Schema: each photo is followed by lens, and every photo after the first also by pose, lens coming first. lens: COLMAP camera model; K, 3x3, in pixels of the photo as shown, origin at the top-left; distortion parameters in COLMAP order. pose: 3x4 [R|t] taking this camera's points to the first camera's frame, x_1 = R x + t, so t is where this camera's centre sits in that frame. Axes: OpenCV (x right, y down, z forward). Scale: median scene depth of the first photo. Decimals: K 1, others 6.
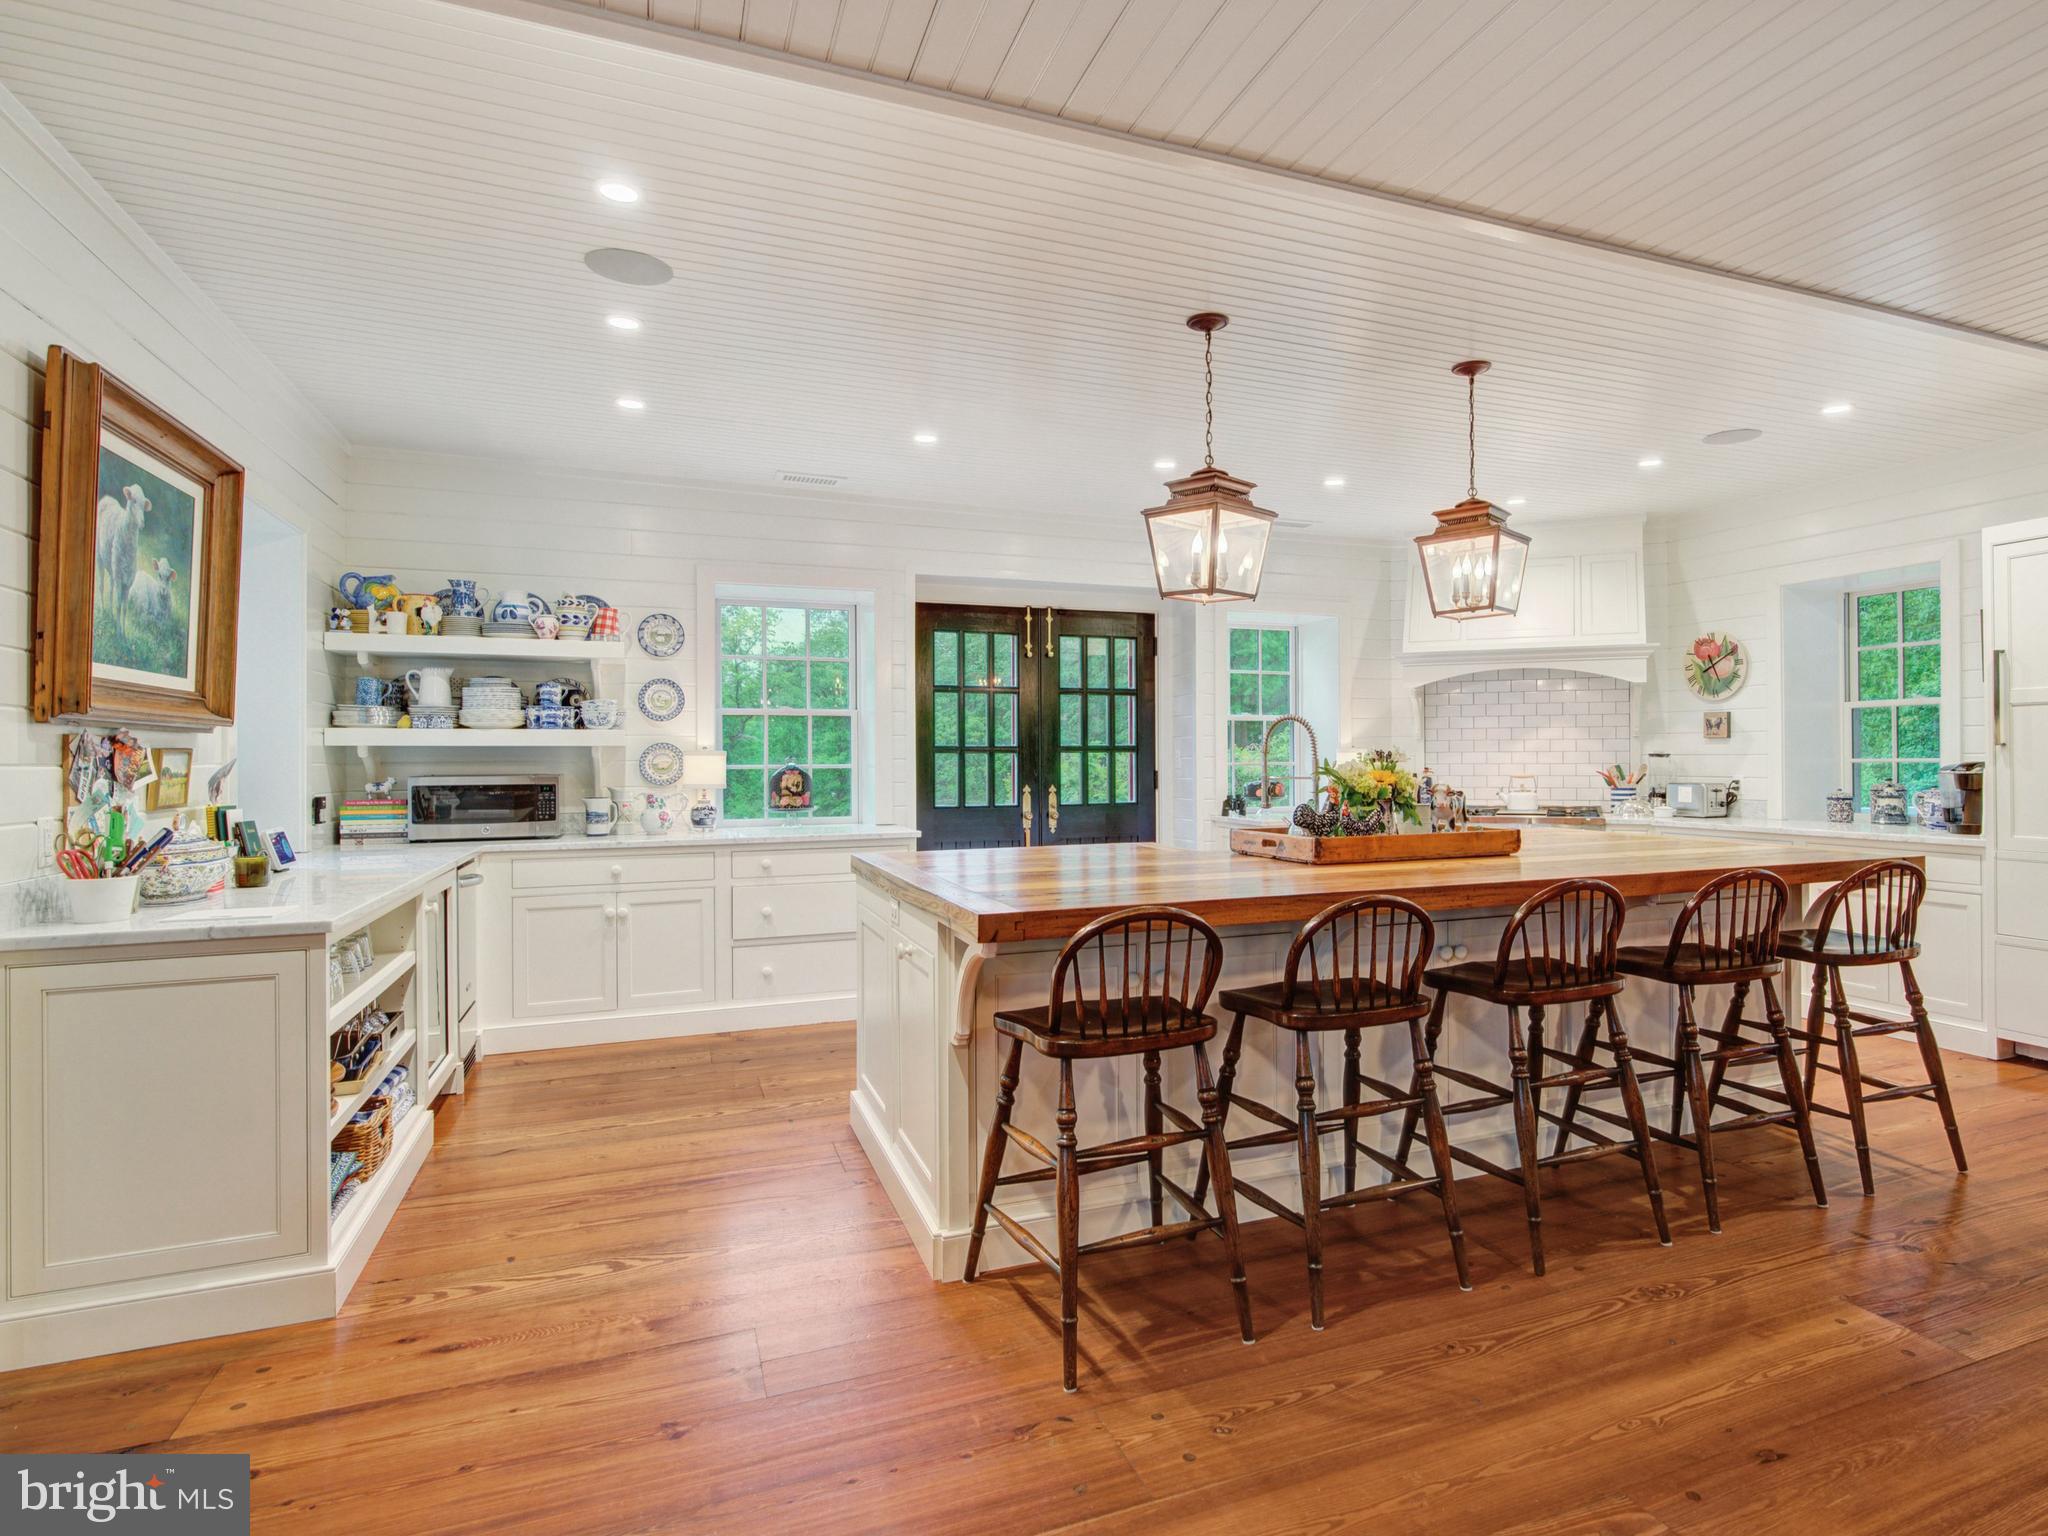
lens RADIAL K [[1195.1, 0, 1032.7], [0, 1195.1, 764.9], [0, 0, 1]] dist [-0.025676, 0.048774]
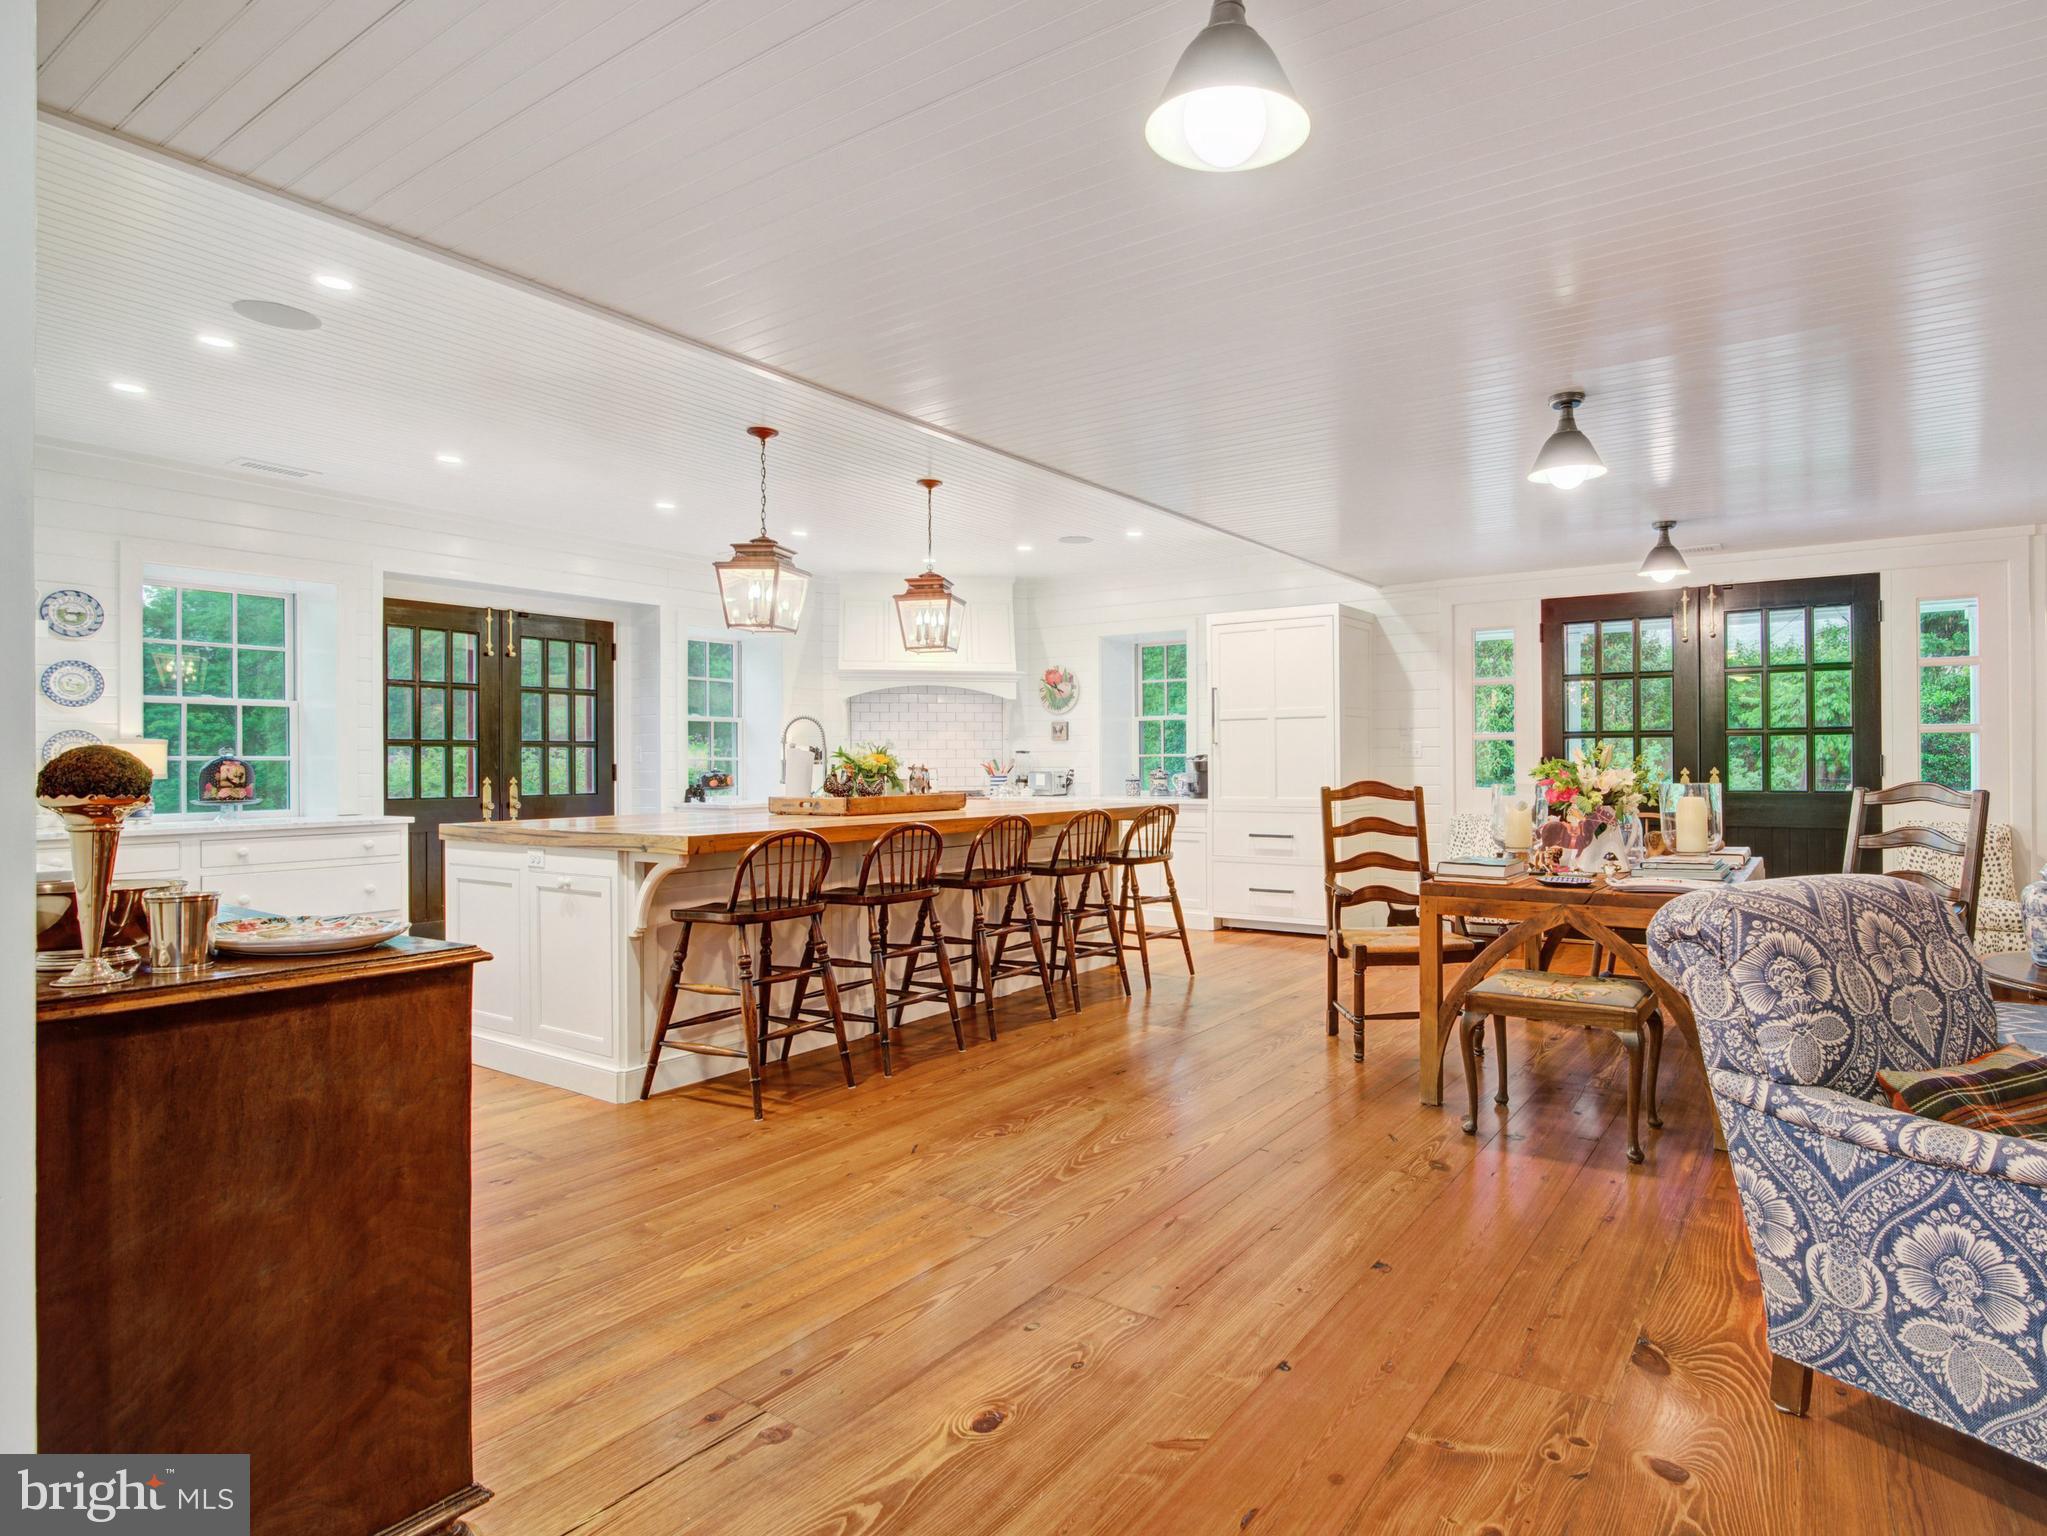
lens RADIAL K [[1143.6, 0, 1027.2], [0, 1143.6, 760.3], [0, 0, 1]] dist [-0.006670, 0.000573]
pose [[0.871258, 0.006256, 0.490786, -0.109546], [-0.003394, 0.999972, -0.006722, 0.009414], [-0.490814, 0.004191, 0.871254, -0.145326]]
